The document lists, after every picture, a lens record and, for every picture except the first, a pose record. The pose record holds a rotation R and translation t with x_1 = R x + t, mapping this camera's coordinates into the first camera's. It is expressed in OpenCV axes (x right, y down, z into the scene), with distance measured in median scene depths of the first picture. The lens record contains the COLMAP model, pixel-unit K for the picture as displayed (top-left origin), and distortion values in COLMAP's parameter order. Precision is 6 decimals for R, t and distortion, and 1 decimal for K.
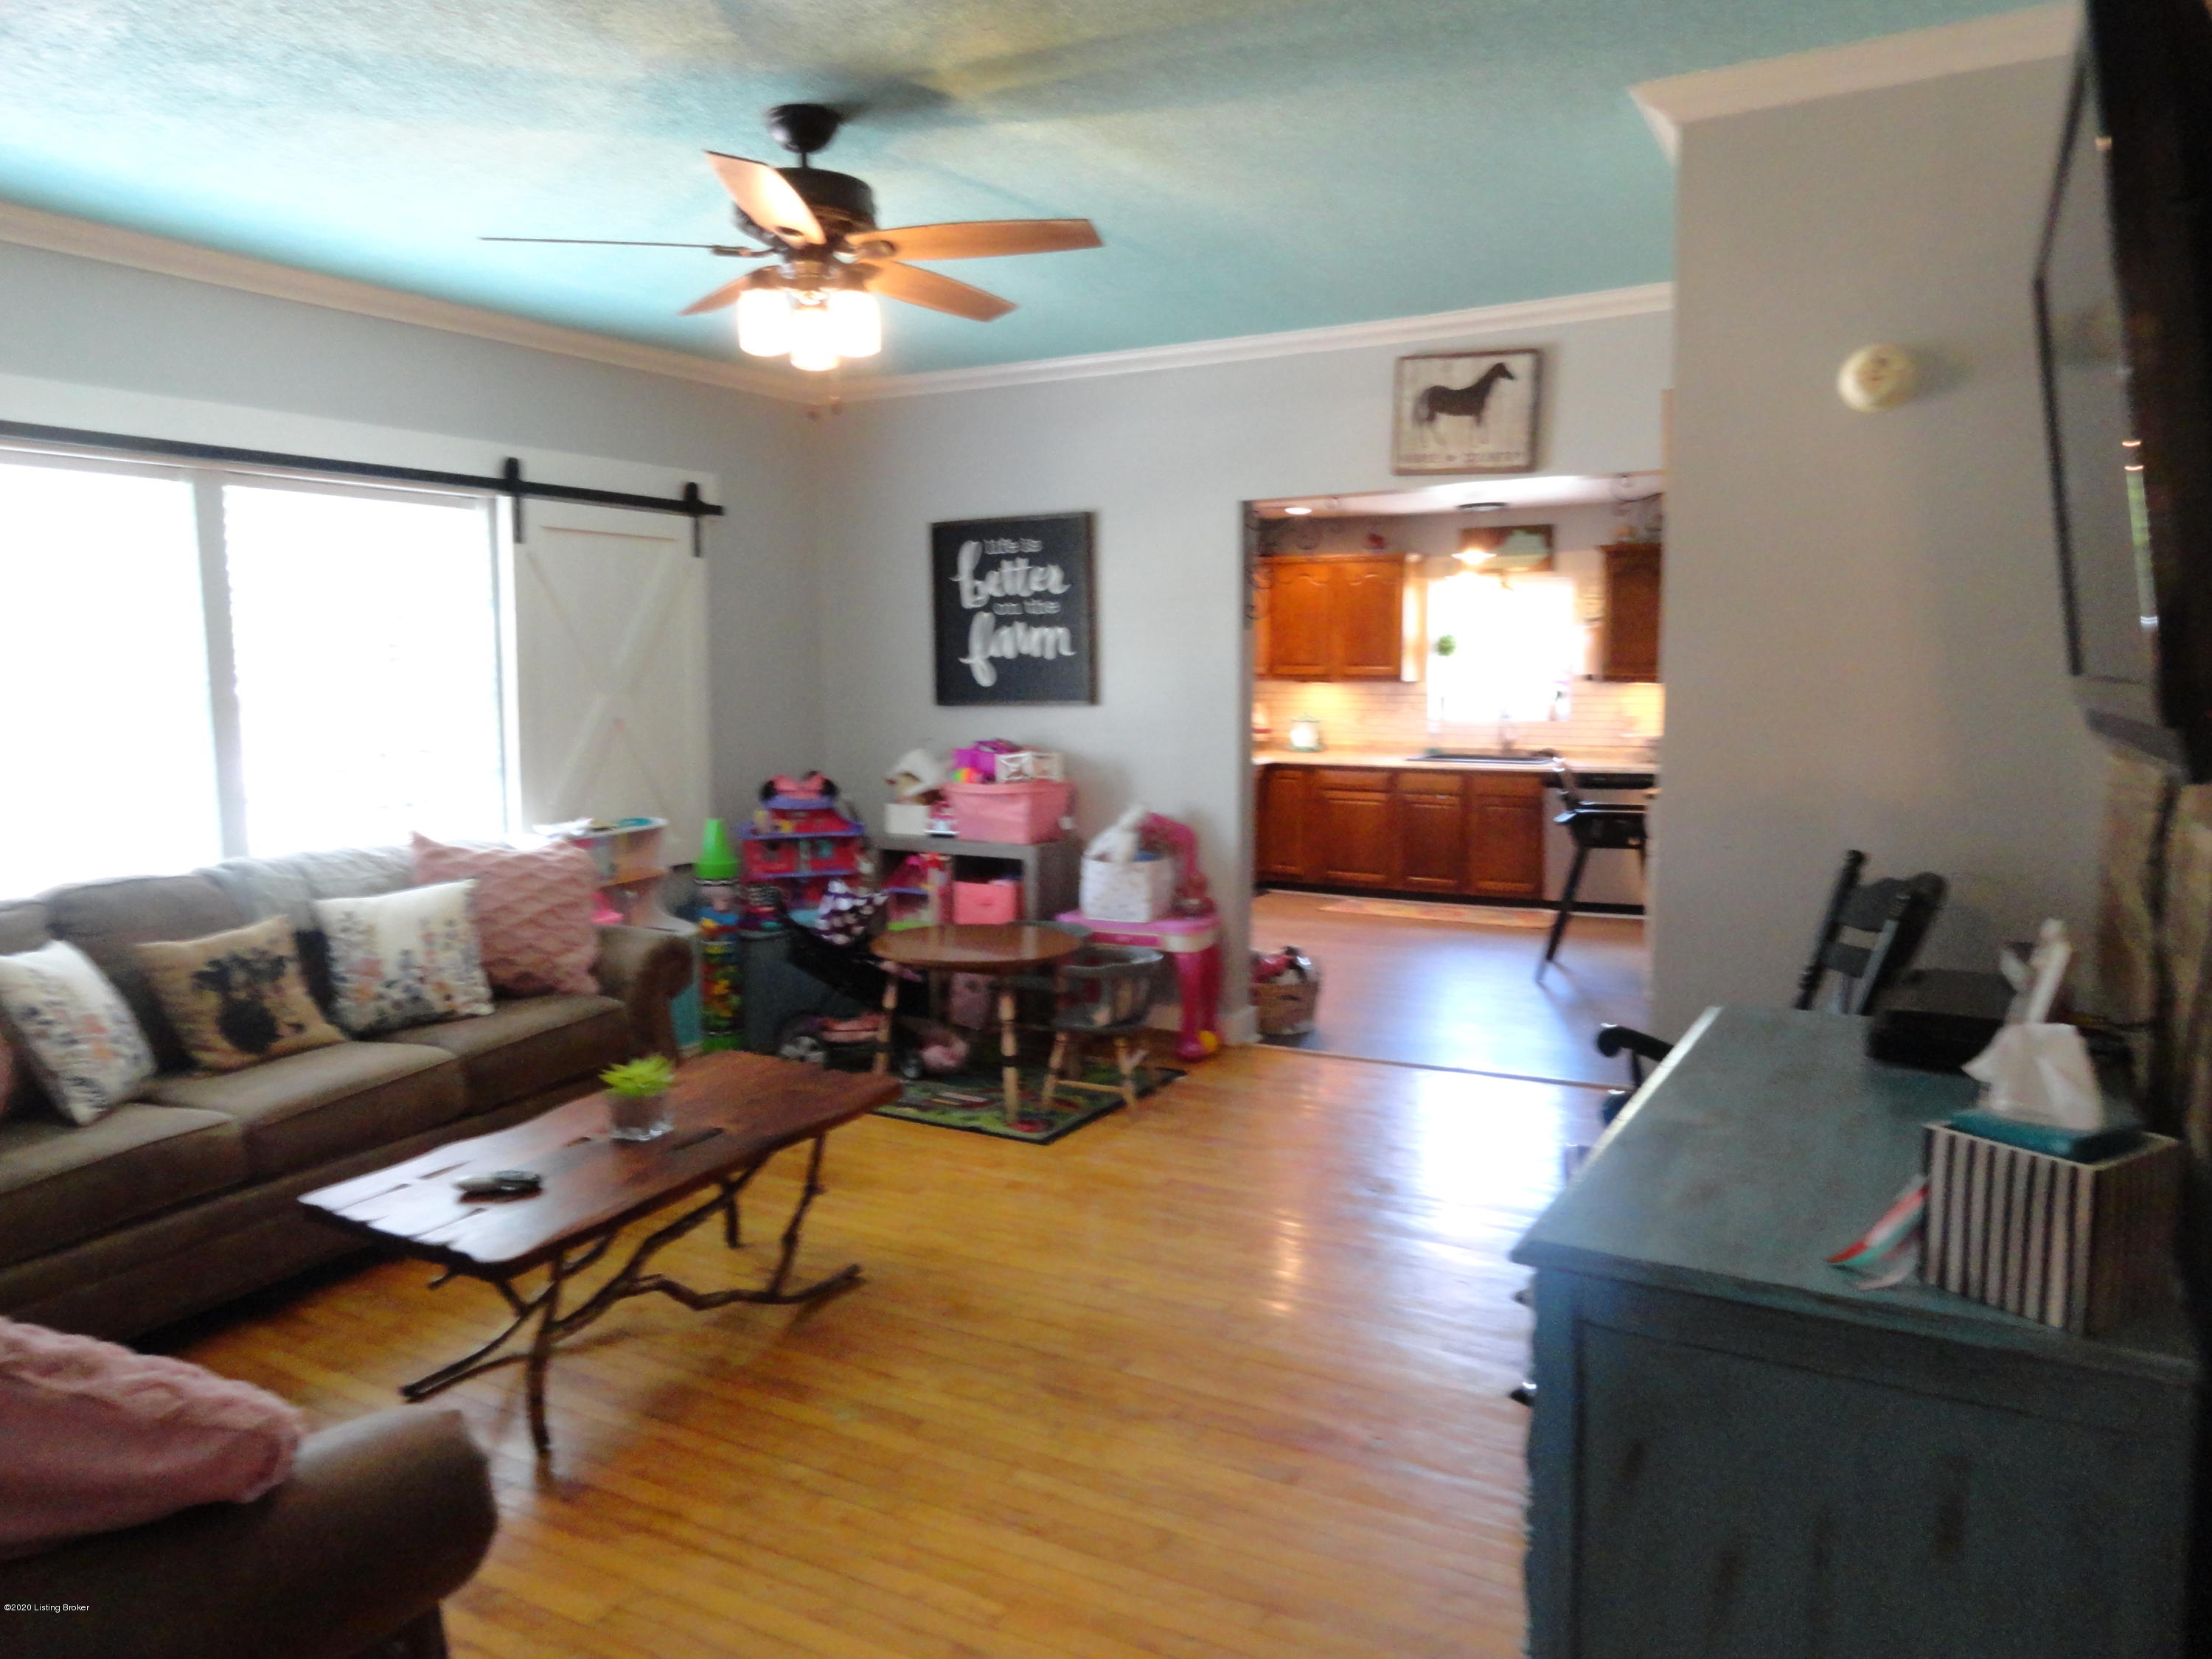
lens RADIAL K [[1528.7, 0, 1106.0], [0, 1528.7, 829.5], [0, 0, 1]] dist [0.000964, 0.003322]
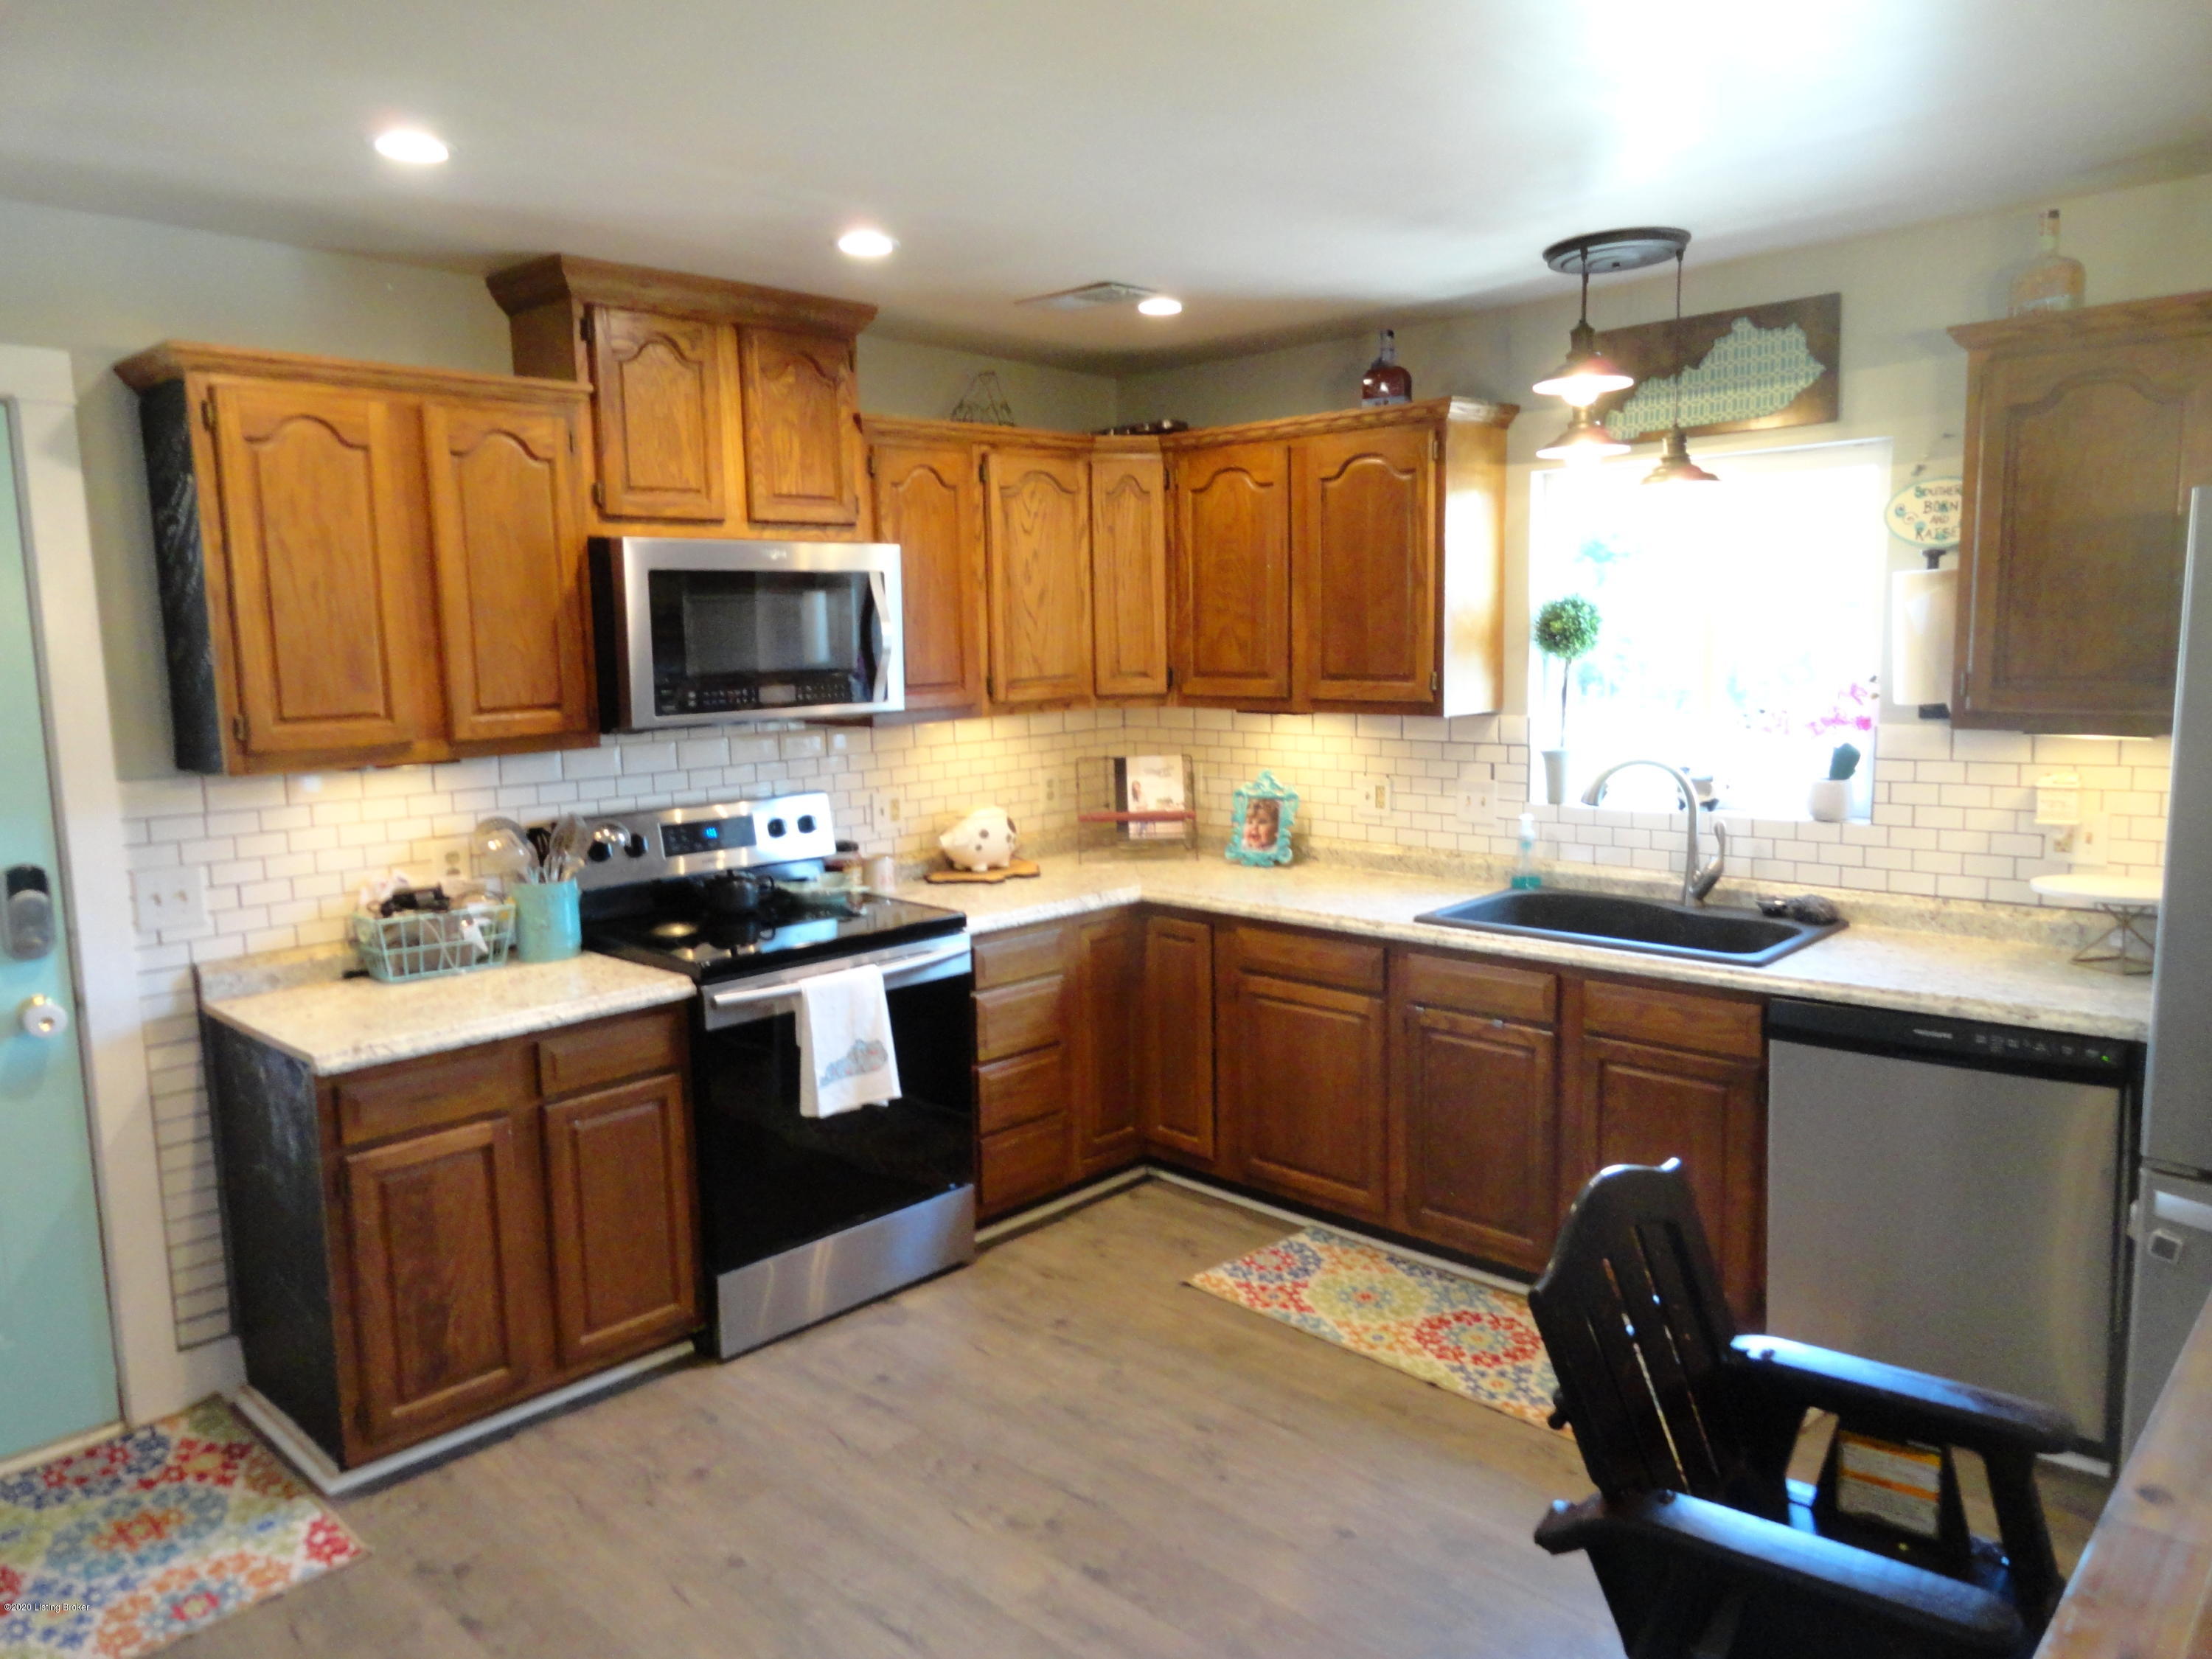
lens RADIAL K [[1531.5, 0, 1131.7], [0, 1531.5, 806.0], [0, 0, 1]] dist [0.036411, 0.000408]
pose [[0.970036, 0.010508, -0.242734, 0.229071], [-0.008344, 0.999916, 0.009938, -0.081819], [0.242818, -0.007615, 0.970042, 0.621487]]
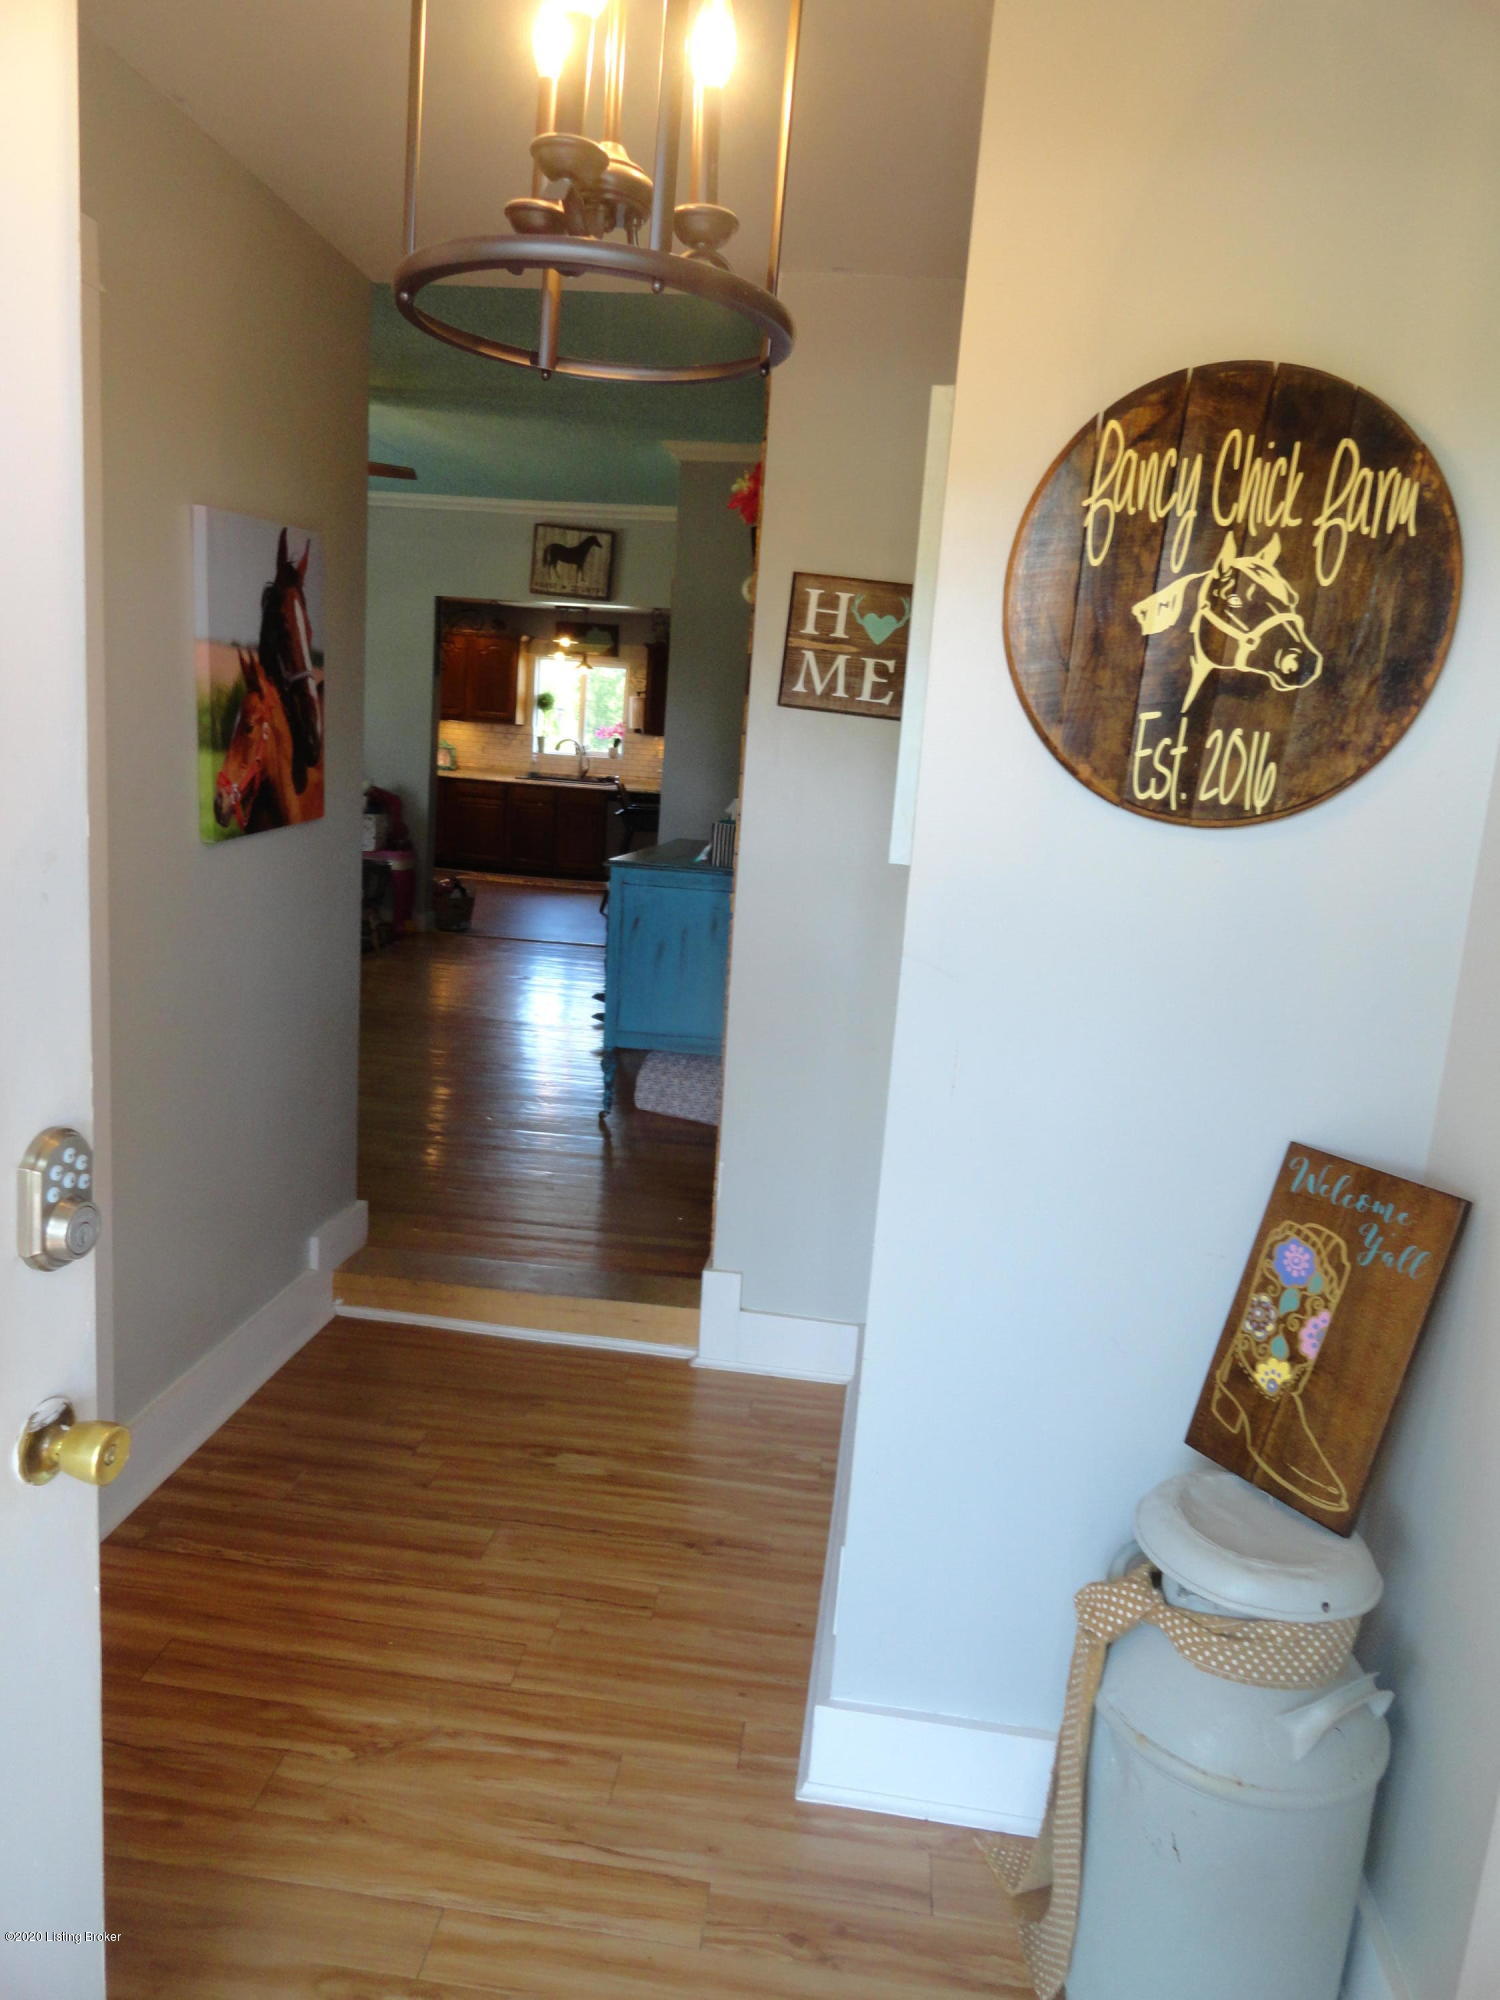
lens RADIAL K [[1382.2, 0, 750.0], [0, 1382.2, 1000.0], [0, 0, 1]] dist [0.000964, 0.003322]
pose [[0.925131, 0.005138, 0.379613, -0.103608], [-0.038355, 0.996057, 0.079992, 0.054536], [-0.377705, -0.088563, 0.921681, -0.342481]]
